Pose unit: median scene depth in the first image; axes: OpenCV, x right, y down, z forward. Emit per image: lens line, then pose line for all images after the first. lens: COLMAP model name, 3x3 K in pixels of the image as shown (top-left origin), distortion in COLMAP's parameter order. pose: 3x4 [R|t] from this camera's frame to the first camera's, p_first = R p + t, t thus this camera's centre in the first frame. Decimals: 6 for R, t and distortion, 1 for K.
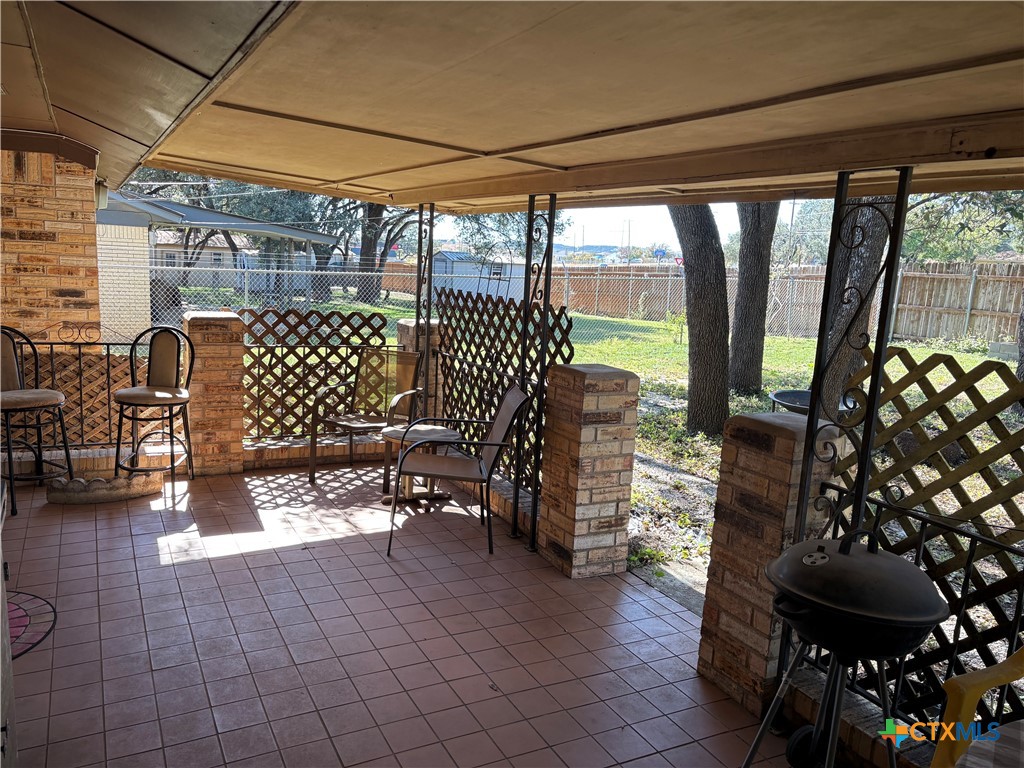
lens RADIAL K [[776.0, 0, 507.6], [0, 776.0, 388.8], [0, 0, 1]] dist [0.028666, -0.004705]
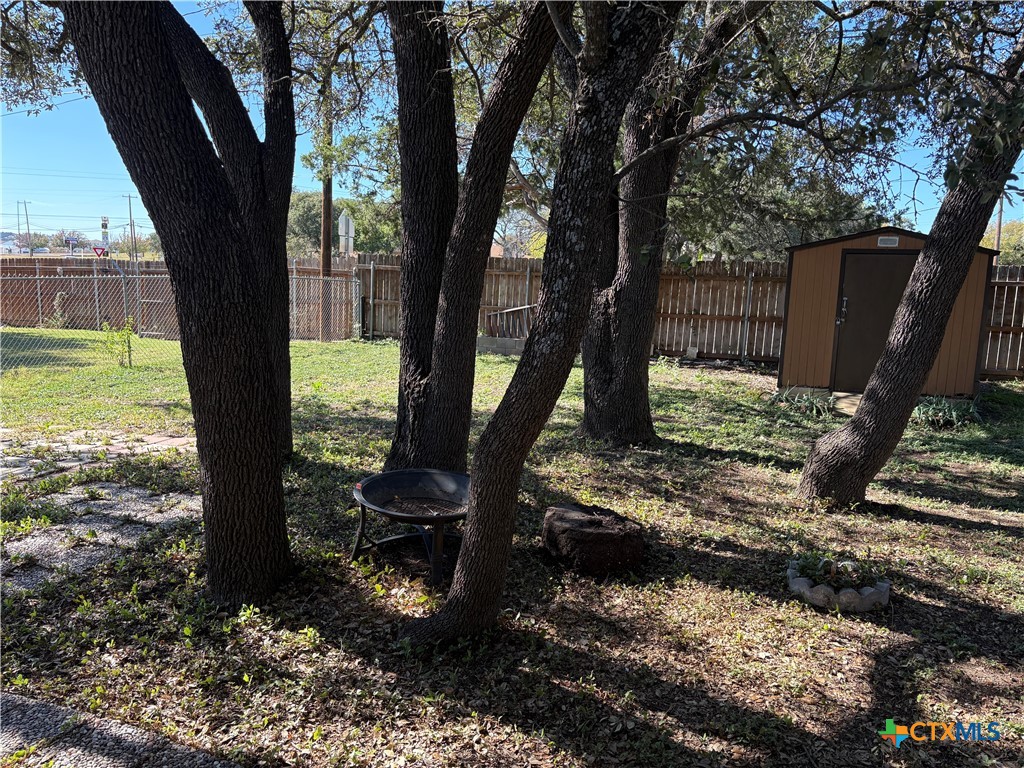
lens RADIAL K [[776.0, 0, 513.2], [0, 776.0, 391.6], [0, 0, 1]] dist [0.028666, -0.004705]
pose [[0.766966, -0.116071, 0.631103, 0.028378], [0.106517, 0.992889, 0.053161, -0.030571], [-0.632785, 0.026450, 0.773876, 0.178800]]
